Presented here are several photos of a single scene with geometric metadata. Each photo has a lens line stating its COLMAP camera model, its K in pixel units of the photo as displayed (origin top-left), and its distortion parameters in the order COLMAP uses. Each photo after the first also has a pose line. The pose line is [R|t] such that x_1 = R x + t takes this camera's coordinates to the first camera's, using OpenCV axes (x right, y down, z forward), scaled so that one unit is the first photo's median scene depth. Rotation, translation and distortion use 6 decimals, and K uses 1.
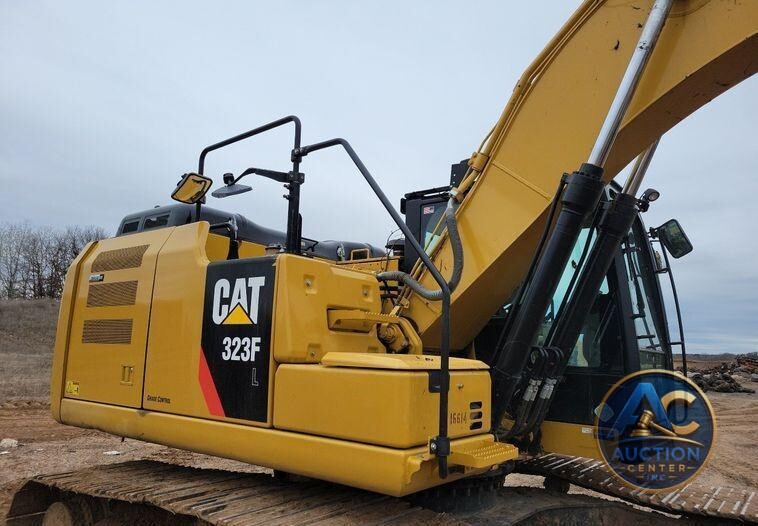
lens RADIAL K [[562.3, 0, 382.3], [0, 562.3, 280.0], [0, 0, 1]] dist [0.048168, -0.031845]
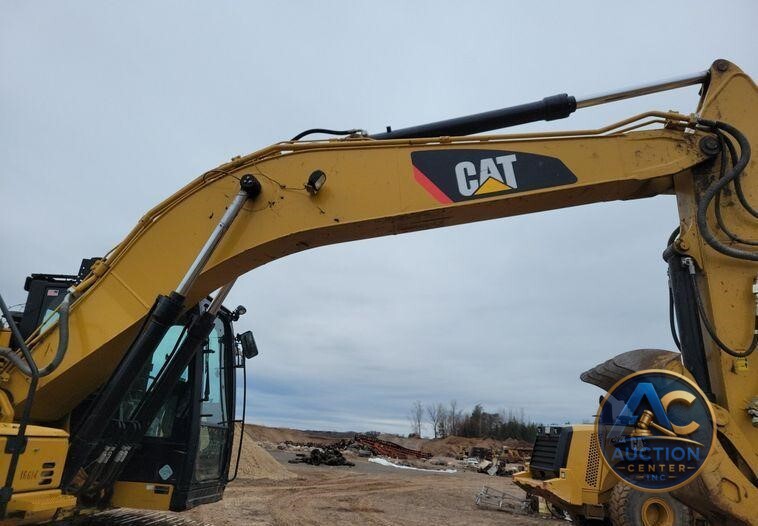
lens RADIAL K [[562.3, 0, 382.3], [0, 562.3, 280.0], [0, 0, 1]] dist [0.048168, -0.031845]
pose [[0.828267, 0.179510, 0.530801, 0.026391], [-0.112850, 0.981325, -0.155778, -0.064611], [-0.548852, 0.069124, 0.833057, -0.457046]]
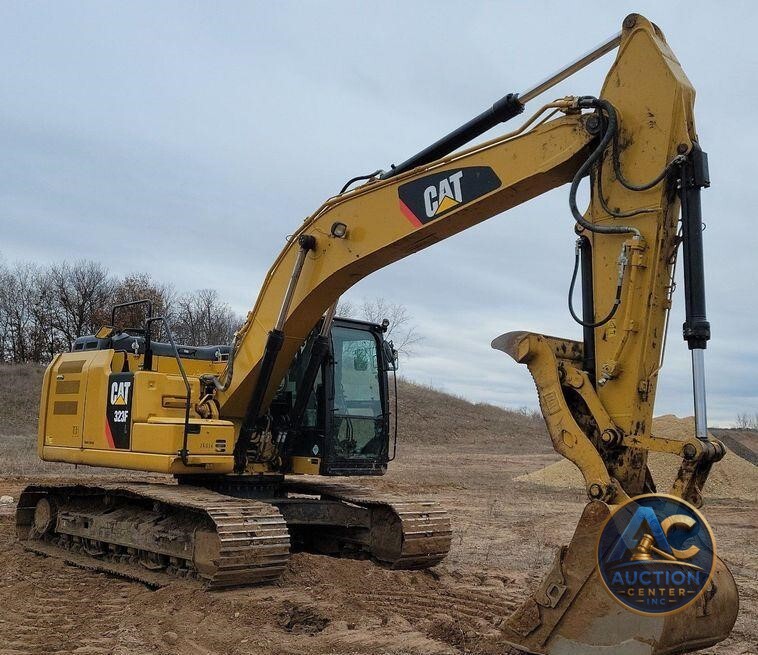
lens RADIAL K [[871.4, 0, 423.9], [0, 871.4, 346.4], [0, 0, 1]] dist [0.017970, -0.035009]
pose [[0.994124, -0.010710, -0.107720, 1.163907], [0.013175, 0.999667, 0.022199, -0.186089], [0.107447, -0.023488, 0.993933, -2.003616]]
